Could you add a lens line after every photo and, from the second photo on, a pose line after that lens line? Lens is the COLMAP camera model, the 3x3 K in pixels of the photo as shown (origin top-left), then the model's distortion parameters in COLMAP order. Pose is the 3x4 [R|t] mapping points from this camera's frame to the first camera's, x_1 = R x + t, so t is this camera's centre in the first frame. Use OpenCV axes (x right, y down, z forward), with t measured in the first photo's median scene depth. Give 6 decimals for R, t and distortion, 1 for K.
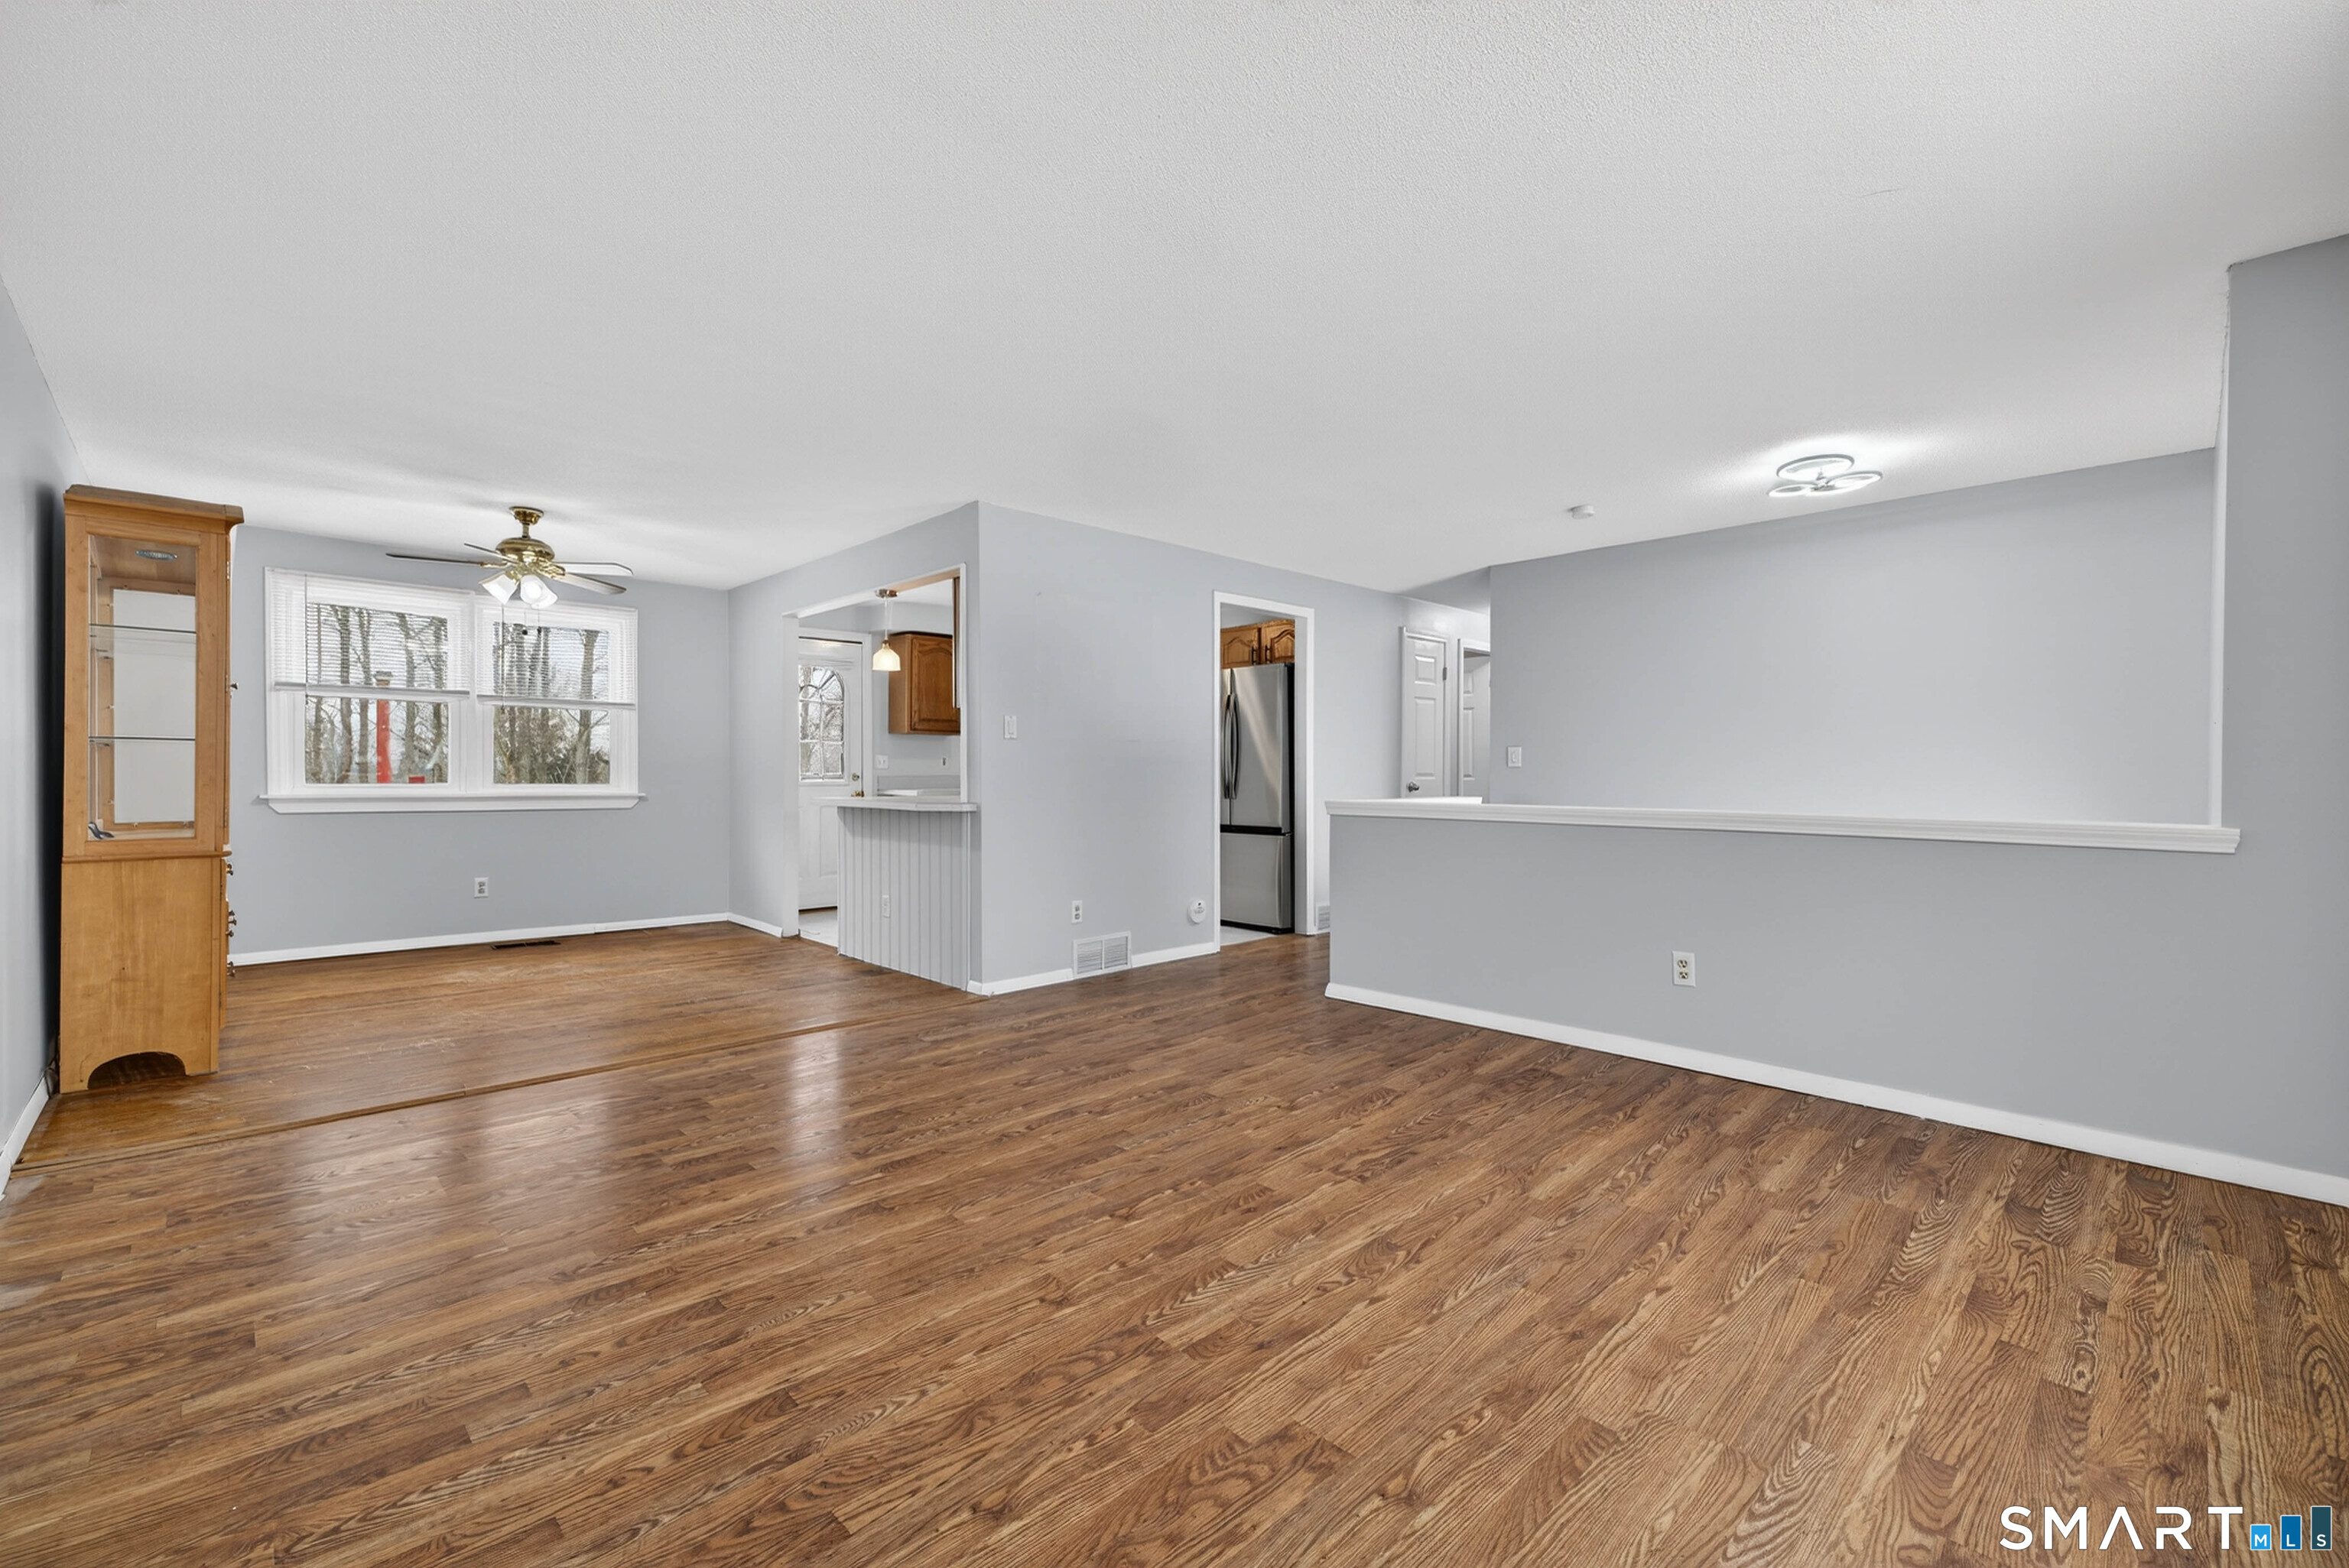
lens RADIAL K [[978.2, 0, 1173.6], [0, 978.2, 776.9], [0, 0, 1]] dist [0.000522, 0.000174]
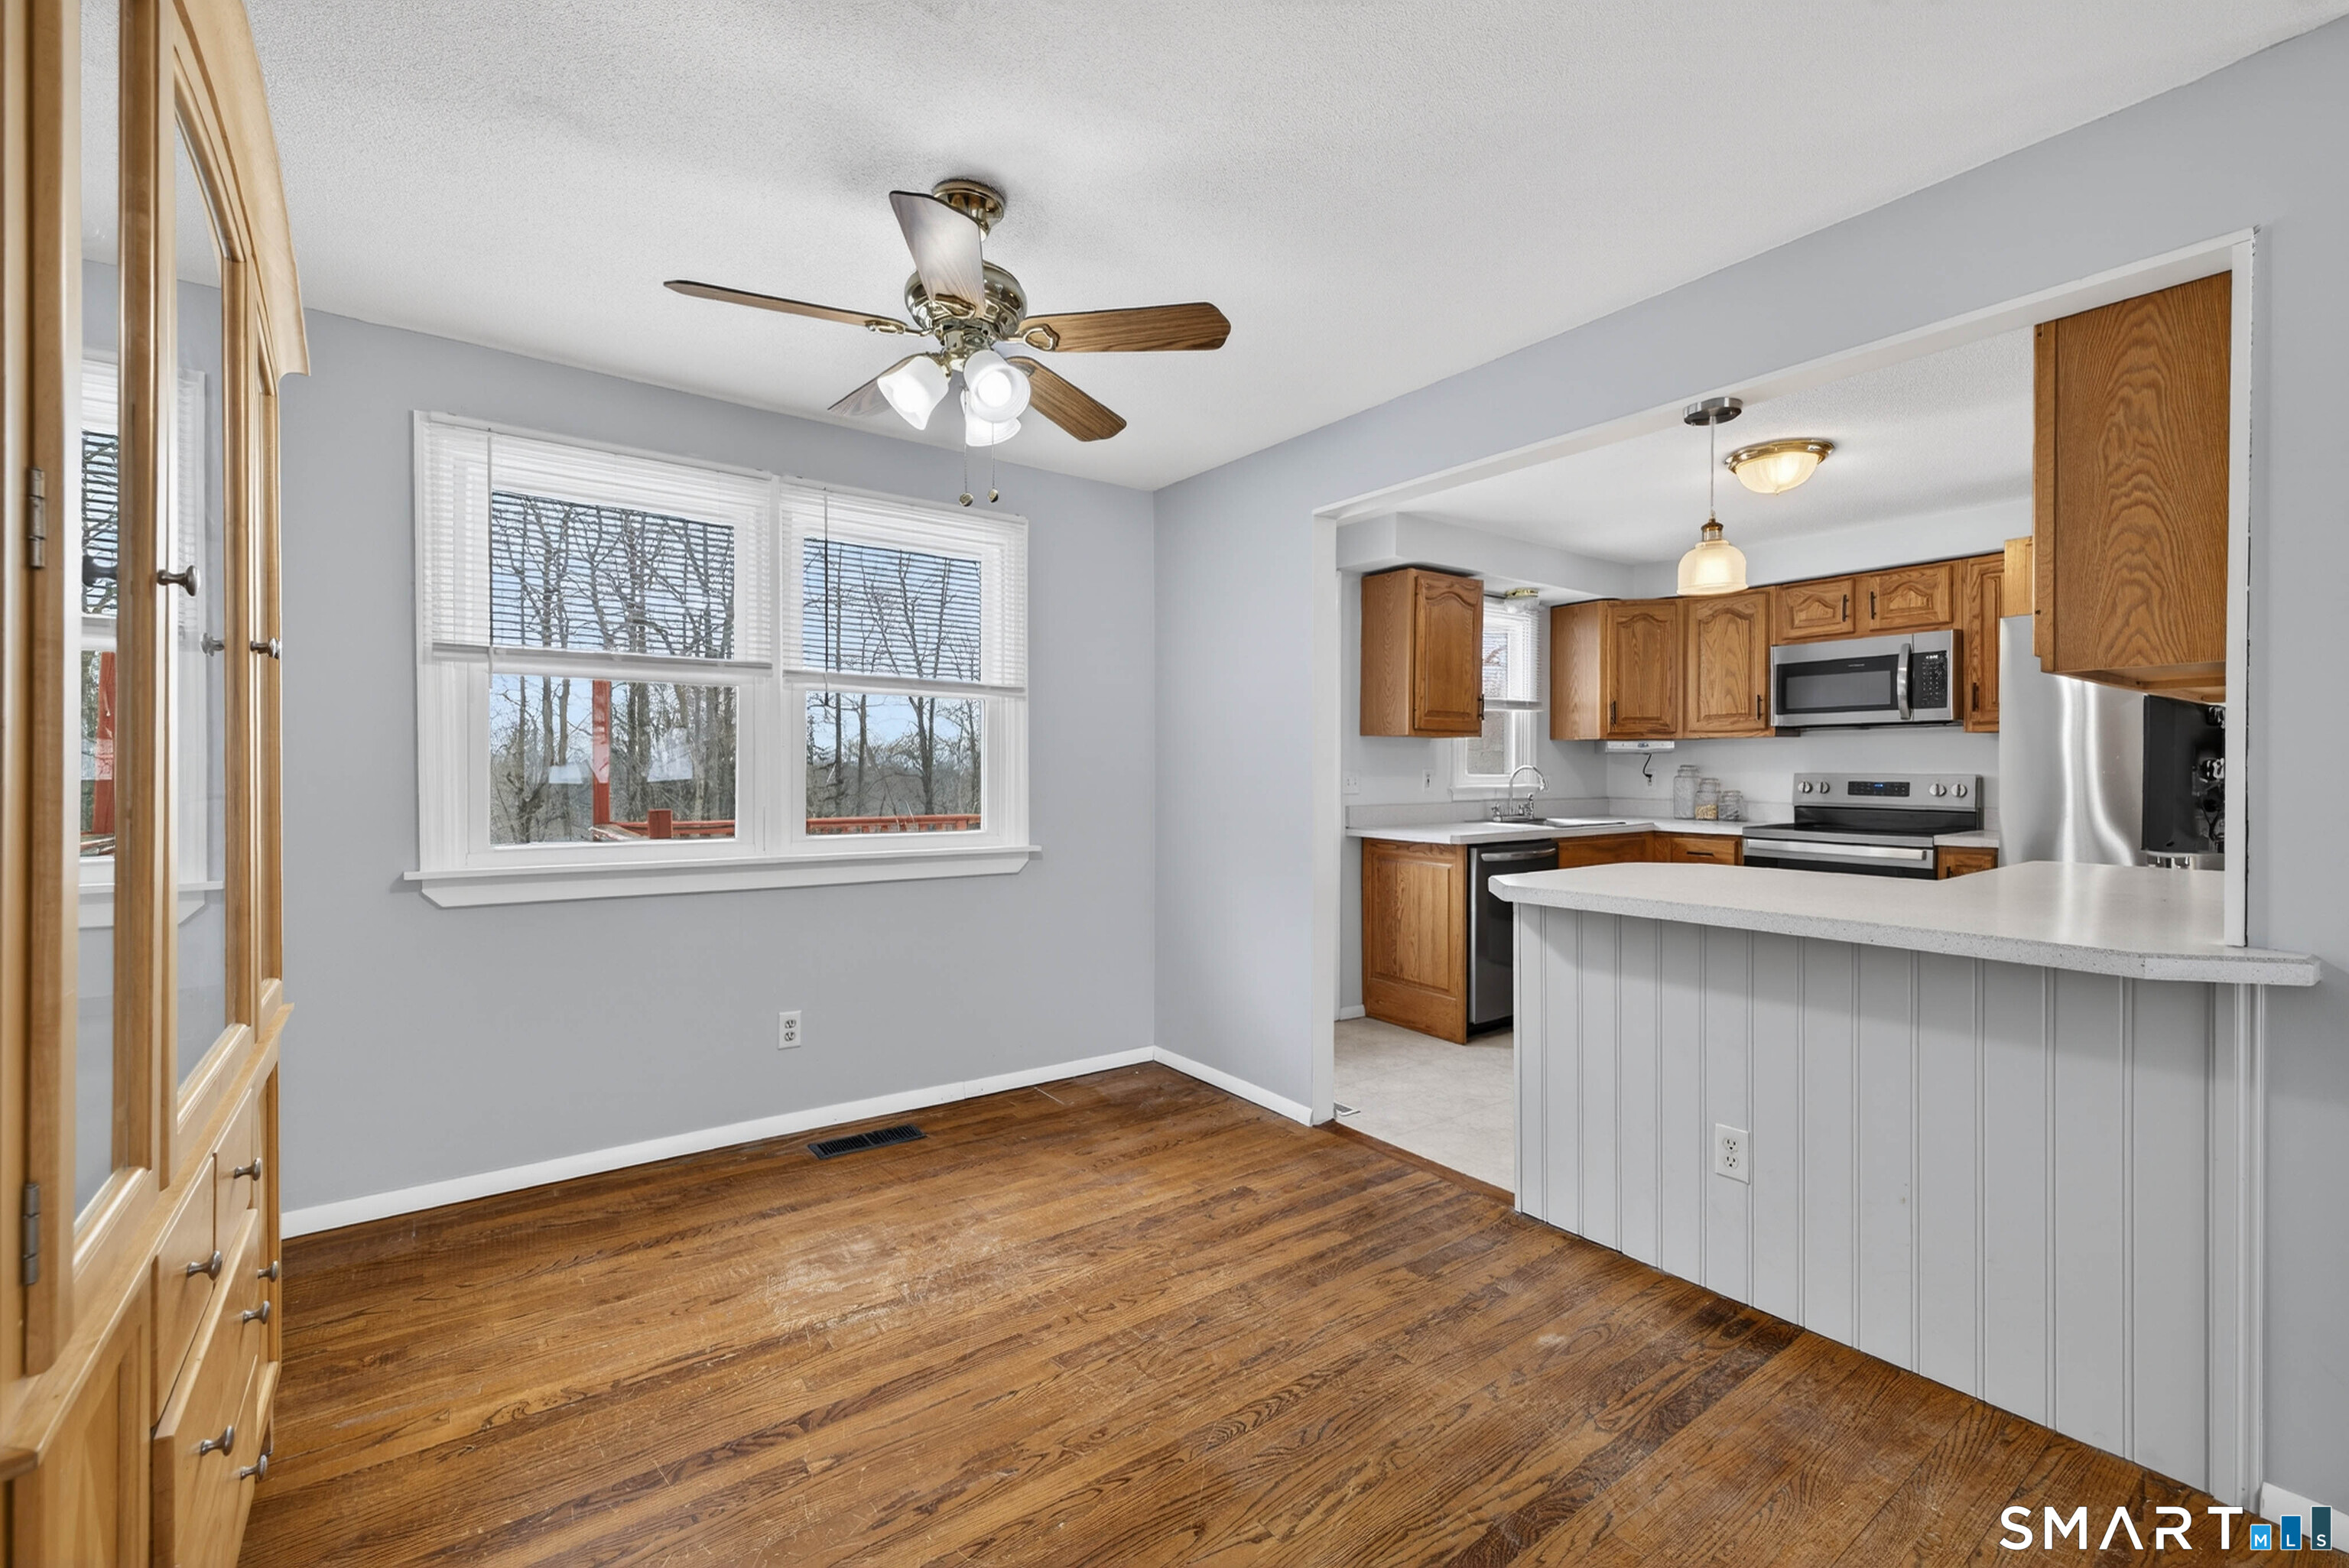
lens RADIAL K [[1003.2, 0, 1189.6], [0, 1003.2, 777.4], [0, 0, 1]] dist [0.000979, 0.000128]
pose [[0.991257, -0.000838, -0.131946, -0.412444], [0.001344, 0.999992, 0.003747, -0.026901], [0.131942, -0.003891, 0.991250, 0.477794]]
